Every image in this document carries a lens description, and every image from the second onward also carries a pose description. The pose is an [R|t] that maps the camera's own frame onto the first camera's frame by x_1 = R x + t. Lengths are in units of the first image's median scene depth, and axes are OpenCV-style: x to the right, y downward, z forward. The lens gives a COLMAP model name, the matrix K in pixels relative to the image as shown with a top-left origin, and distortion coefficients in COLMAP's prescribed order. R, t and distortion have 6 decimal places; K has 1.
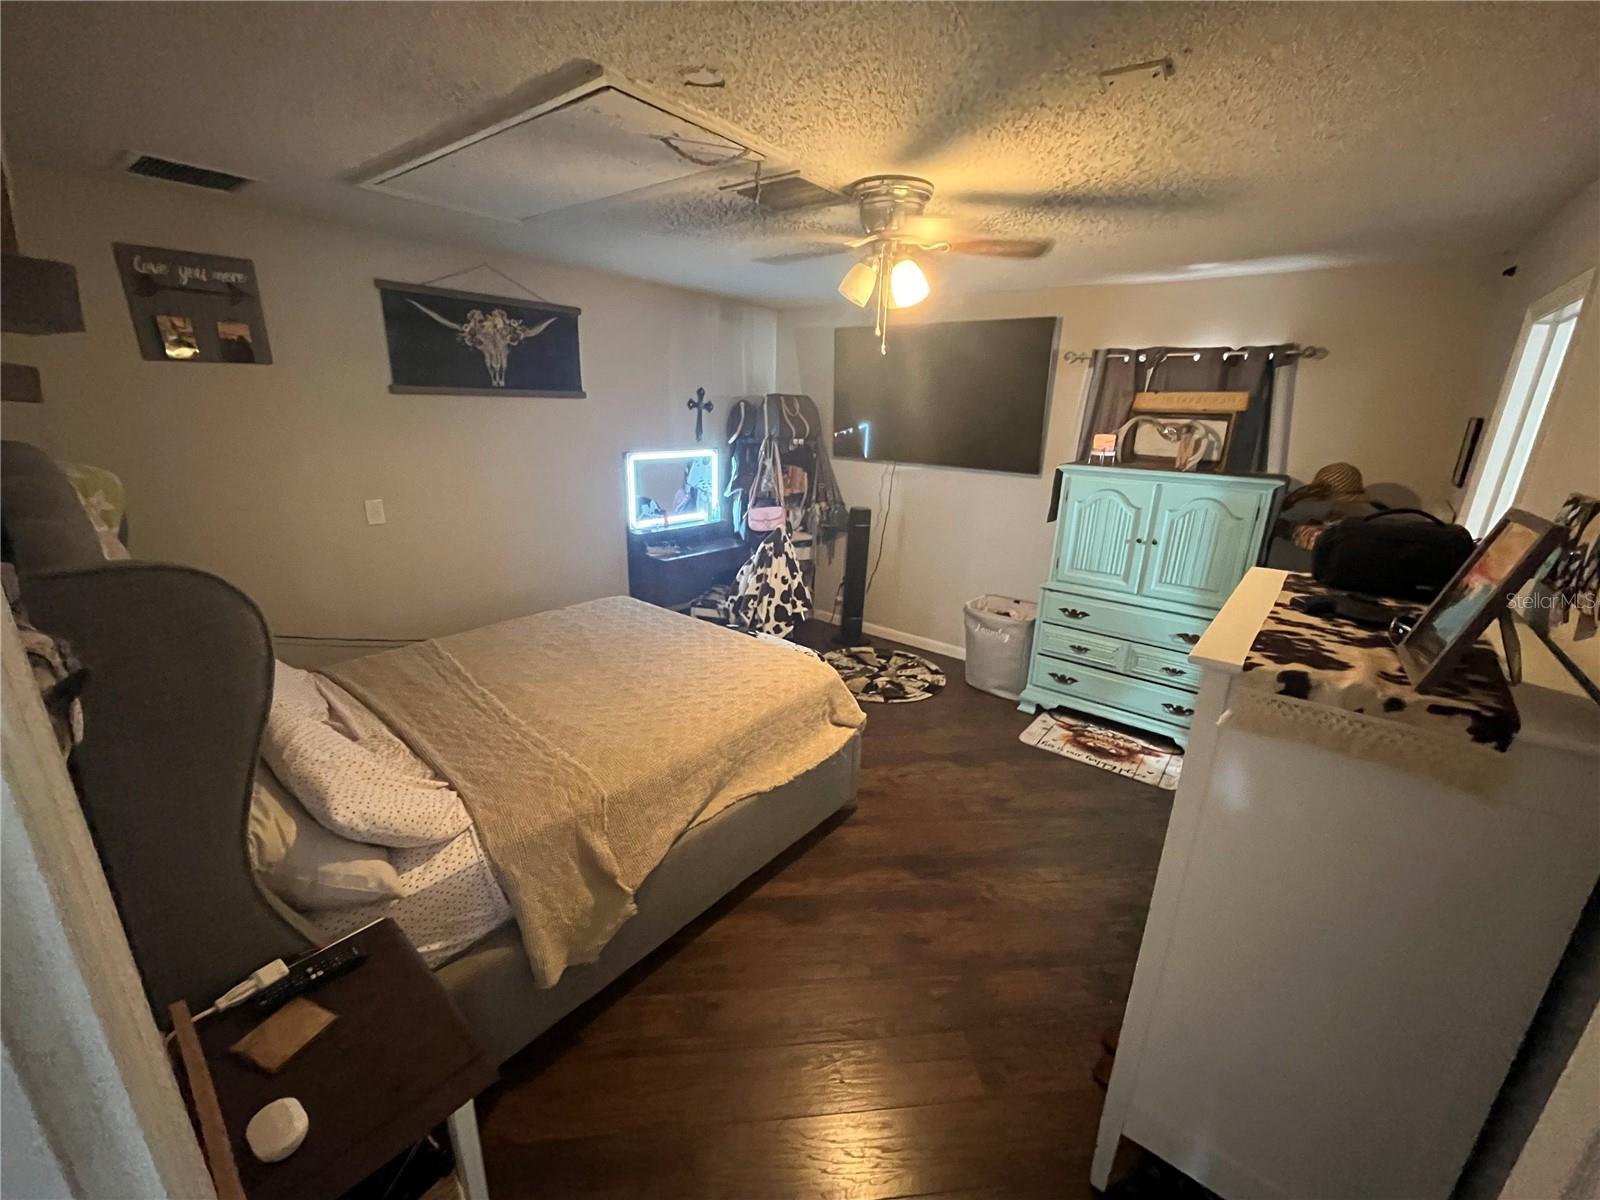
lens RADIAL K [[653.6, 0, 799.6], [0, 653.6, 601.5], [0, 0, 1]] dist [-0.001811, 0.000608]
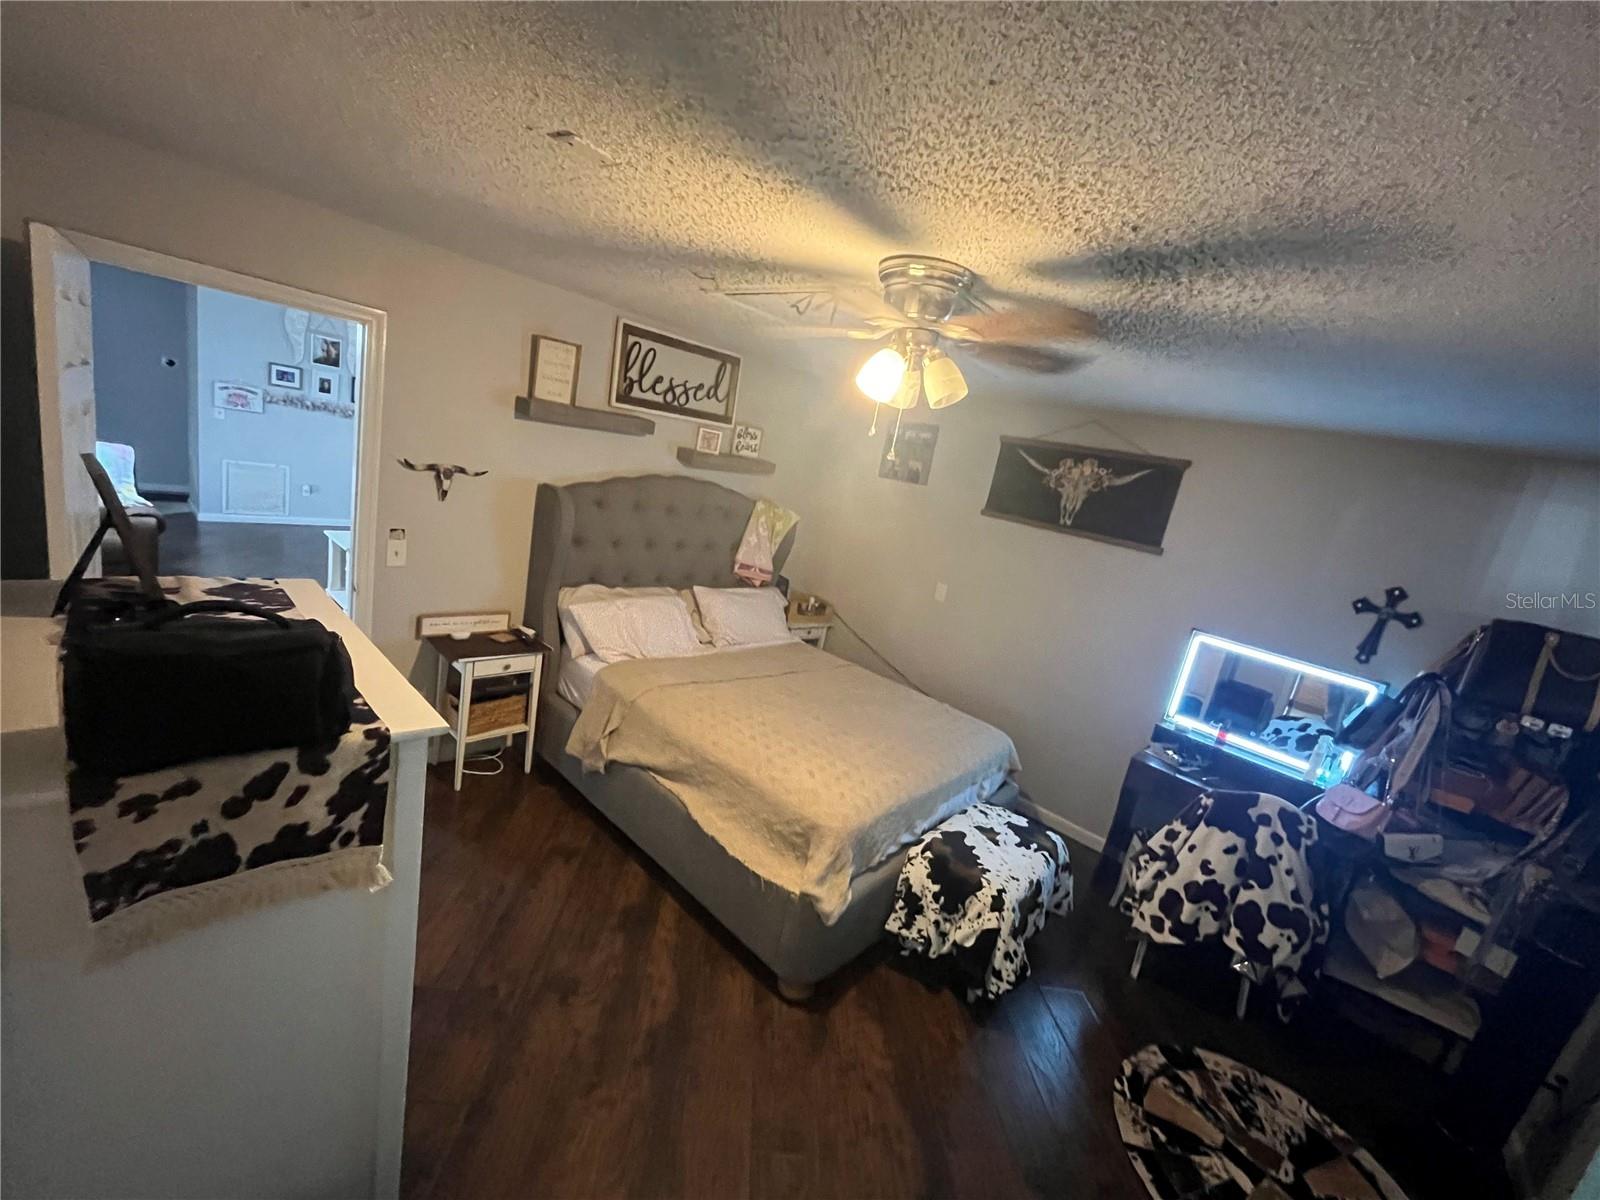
lens RADIAL K [[653.6, 0, 799.1], [0, 653.6, 598.9], [0, 0, 1]] dist [-0.001811, 0.000608]
pose [[-0.050646, 0.178943, -0.982555, 0.631209], [-0.471112, 0.863201, 0.181490, -0.207300], [0.880618, 0.472085, 0.040585, 0.612562]]
